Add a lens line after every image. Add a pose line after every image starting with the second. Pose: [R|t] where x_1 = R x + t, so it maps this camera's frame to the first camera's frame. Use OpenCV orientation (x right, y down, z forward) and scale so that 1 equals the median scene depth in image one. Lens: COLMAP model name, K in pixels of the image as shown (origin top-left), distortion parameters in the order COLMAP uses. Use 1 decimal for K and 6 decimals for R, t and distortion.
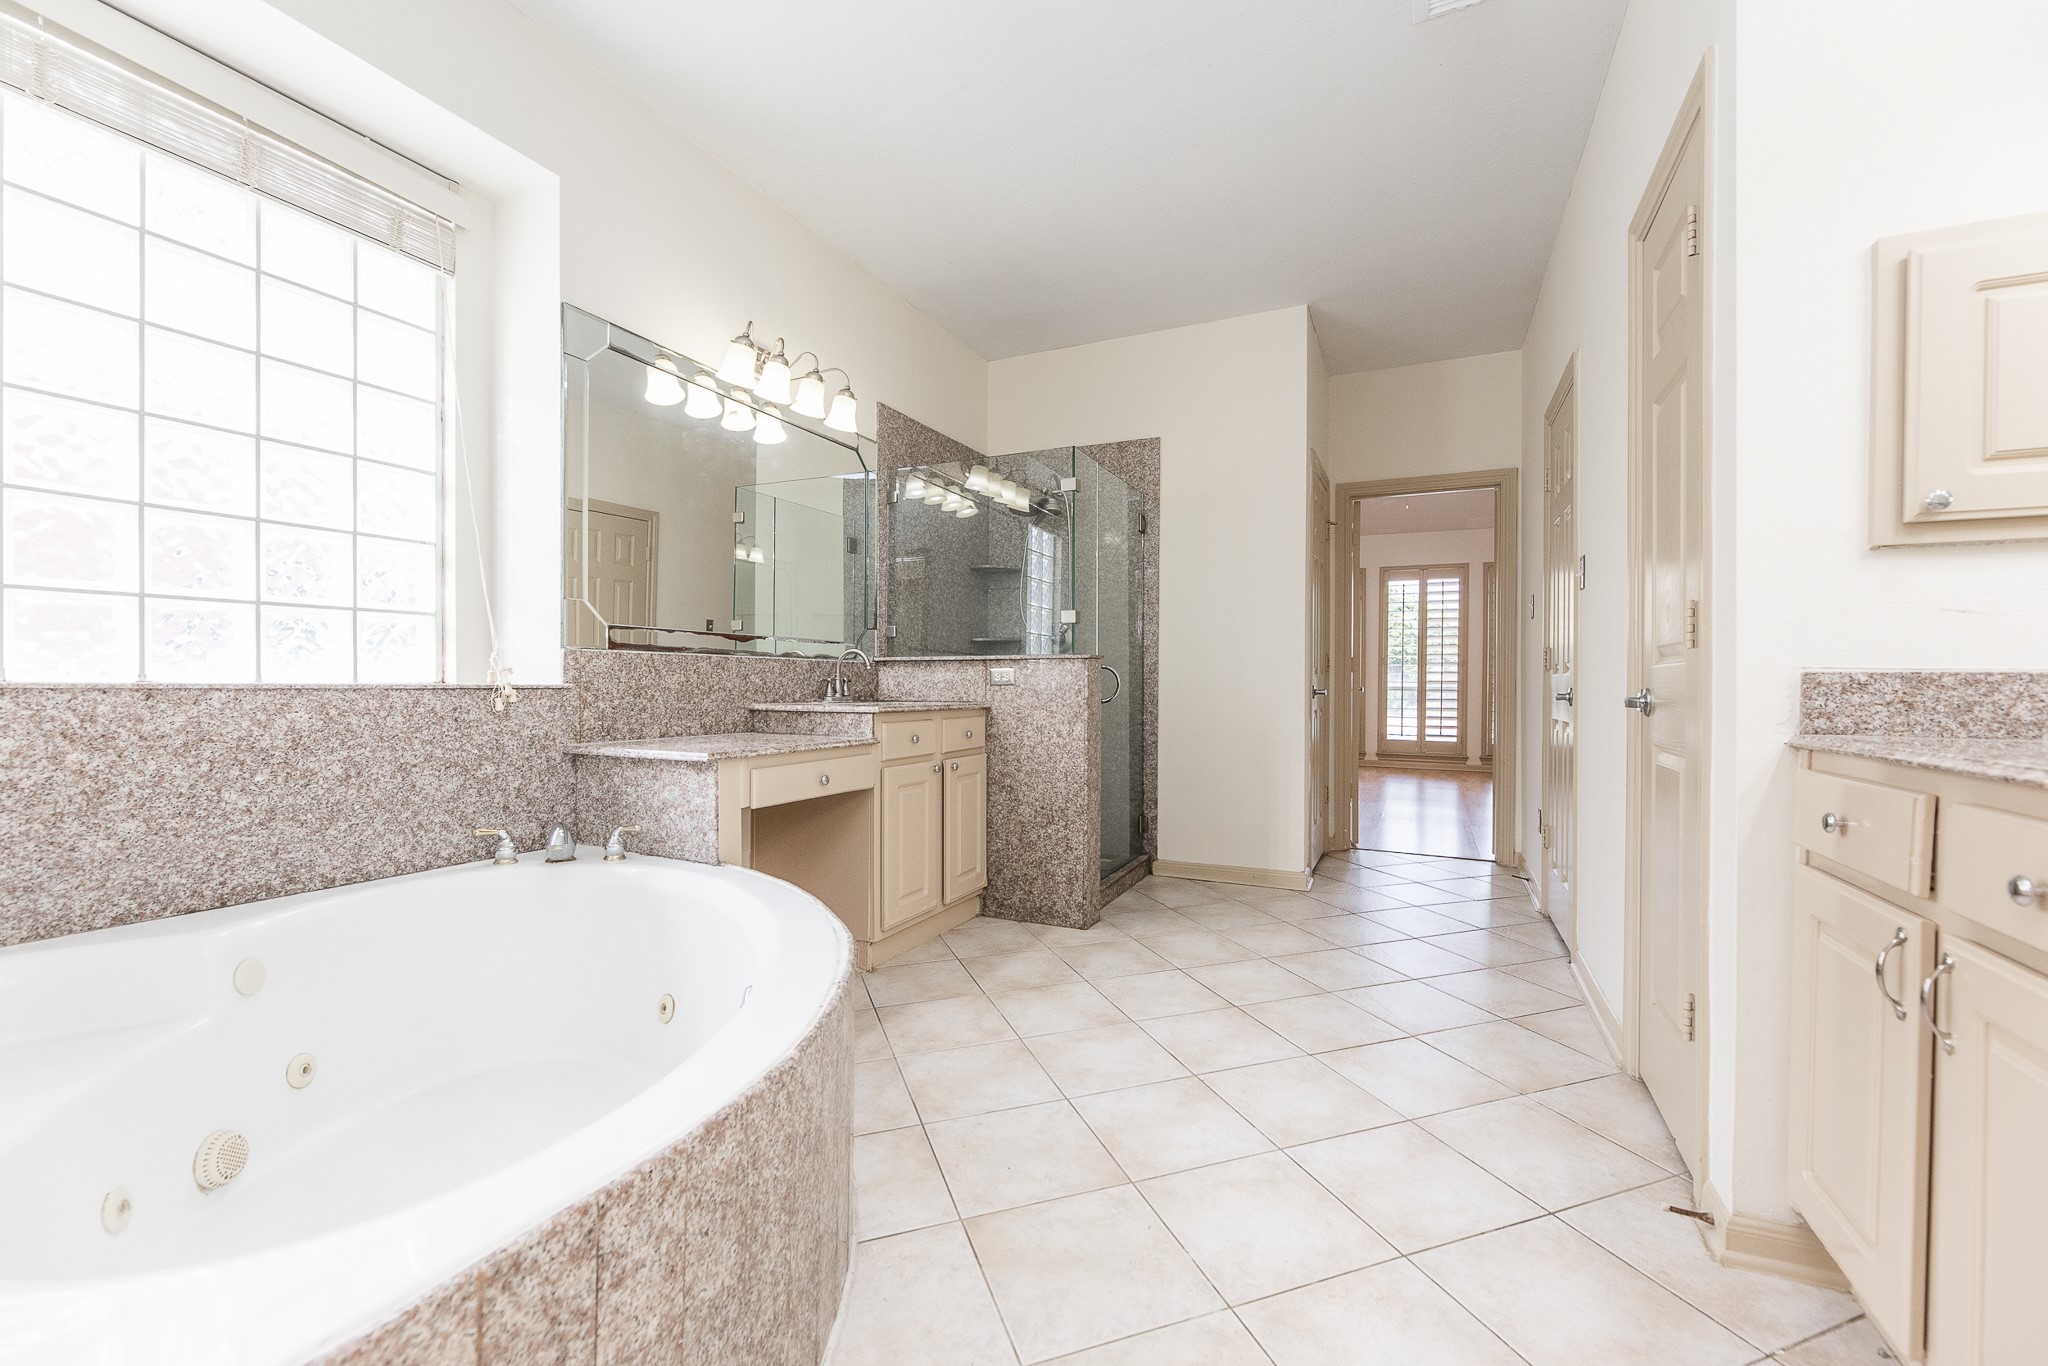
lens RADIAL K [[824.4, 0, 1024.4], [0, 824.4, 685.7], [0, 0, 1]] dist [-0.001957, -0.000204]
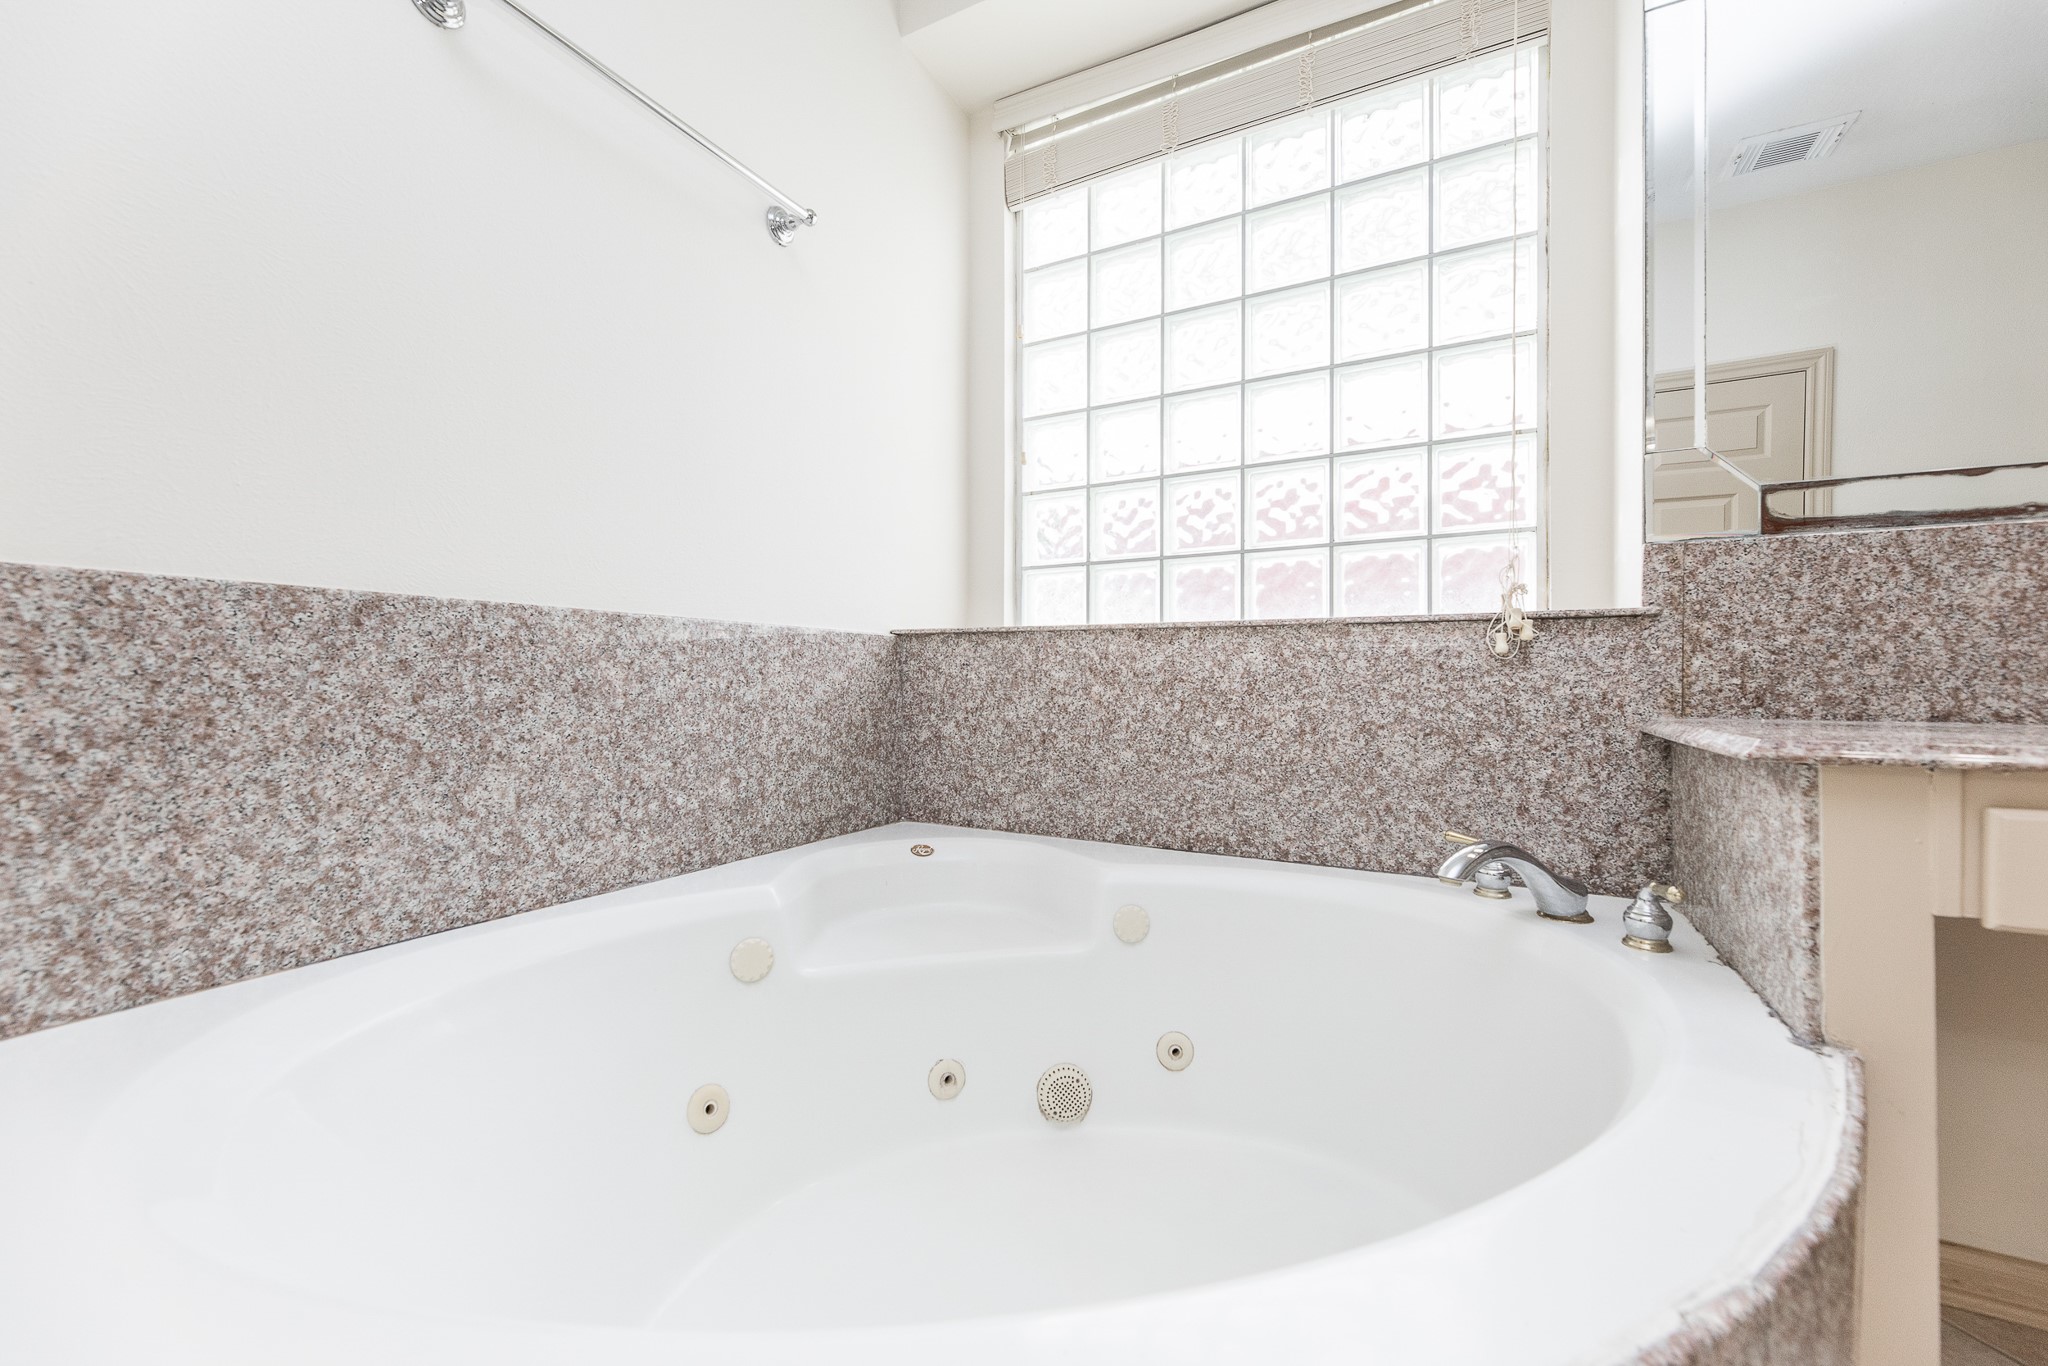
lens RADIAL K [[824.4, 0, 1023.8], [0, 824.4, 689.5], [0, 0, 1]] dist [-0.001957, -0.000204]
pose [[-0.032713, 0.000998, -0.999464, 0.009777], [-0.008651, 0.999962, 0.001282, 0.066890], [0.999427, 0.008688, -0.032703, 0.719205]]
